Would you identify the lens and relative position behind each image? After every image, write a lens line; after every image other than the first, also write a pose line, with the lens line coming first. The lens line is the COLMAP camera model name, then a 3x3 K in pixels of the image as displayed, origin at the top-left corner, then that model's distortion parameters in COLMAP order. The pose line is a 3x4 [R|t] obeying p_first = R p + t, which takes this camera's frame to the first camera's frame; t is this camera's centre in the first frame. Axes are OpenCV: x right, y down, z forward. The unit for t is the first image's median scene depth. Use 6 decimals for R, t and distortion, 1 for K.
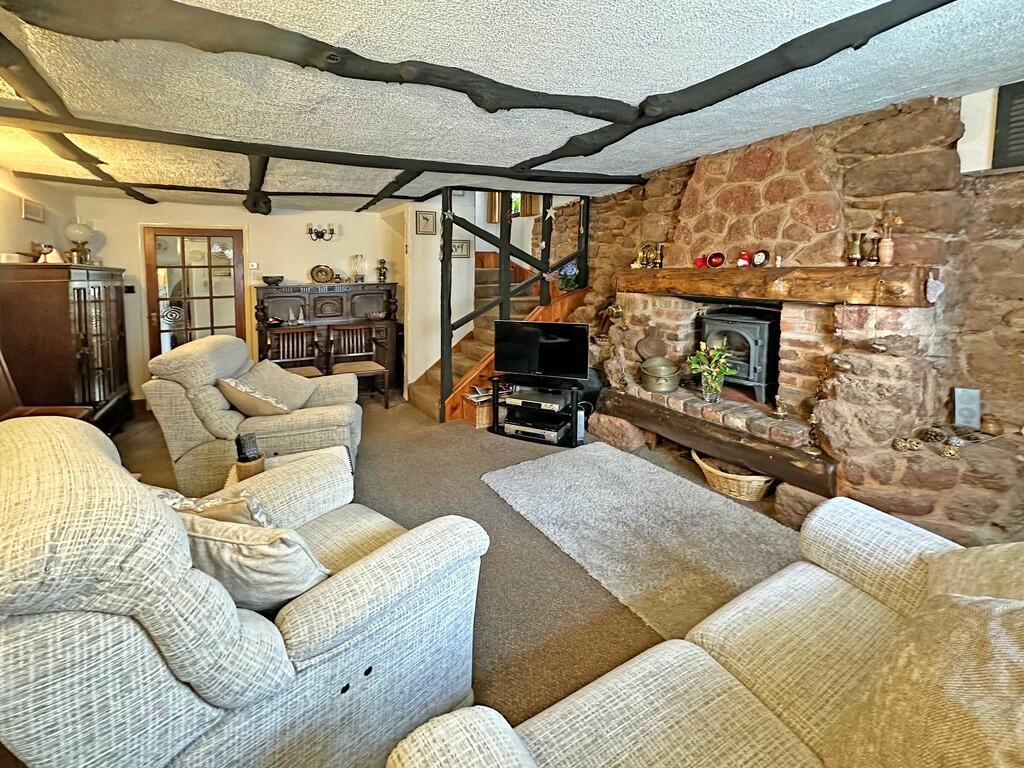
lens RADIAL K [[453.1, 0, 512.0], [0, 453.1, 384.0], [0, 0, 1]] dist [-0.001219, -0.000397]
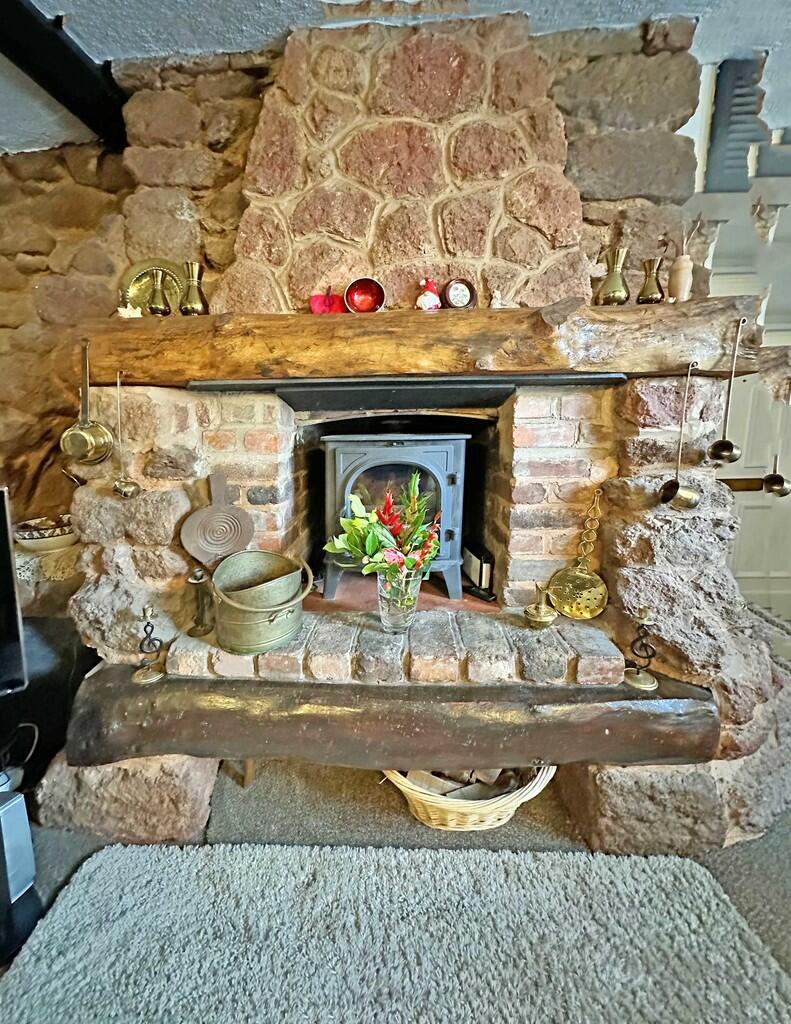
lens RADIAL K [[491.3, 0, 394.7], [0, 491.3, 469.2], [0, 0, 1]] dist [0.000069, -0.000072]
pose [[0.610488, -0.094860, 0.786325, 0.094283], [0.218585, 0.974423, -0.052153, -0.087539], [-0.761266, 0.203717, 0.615608, 0.715689]]
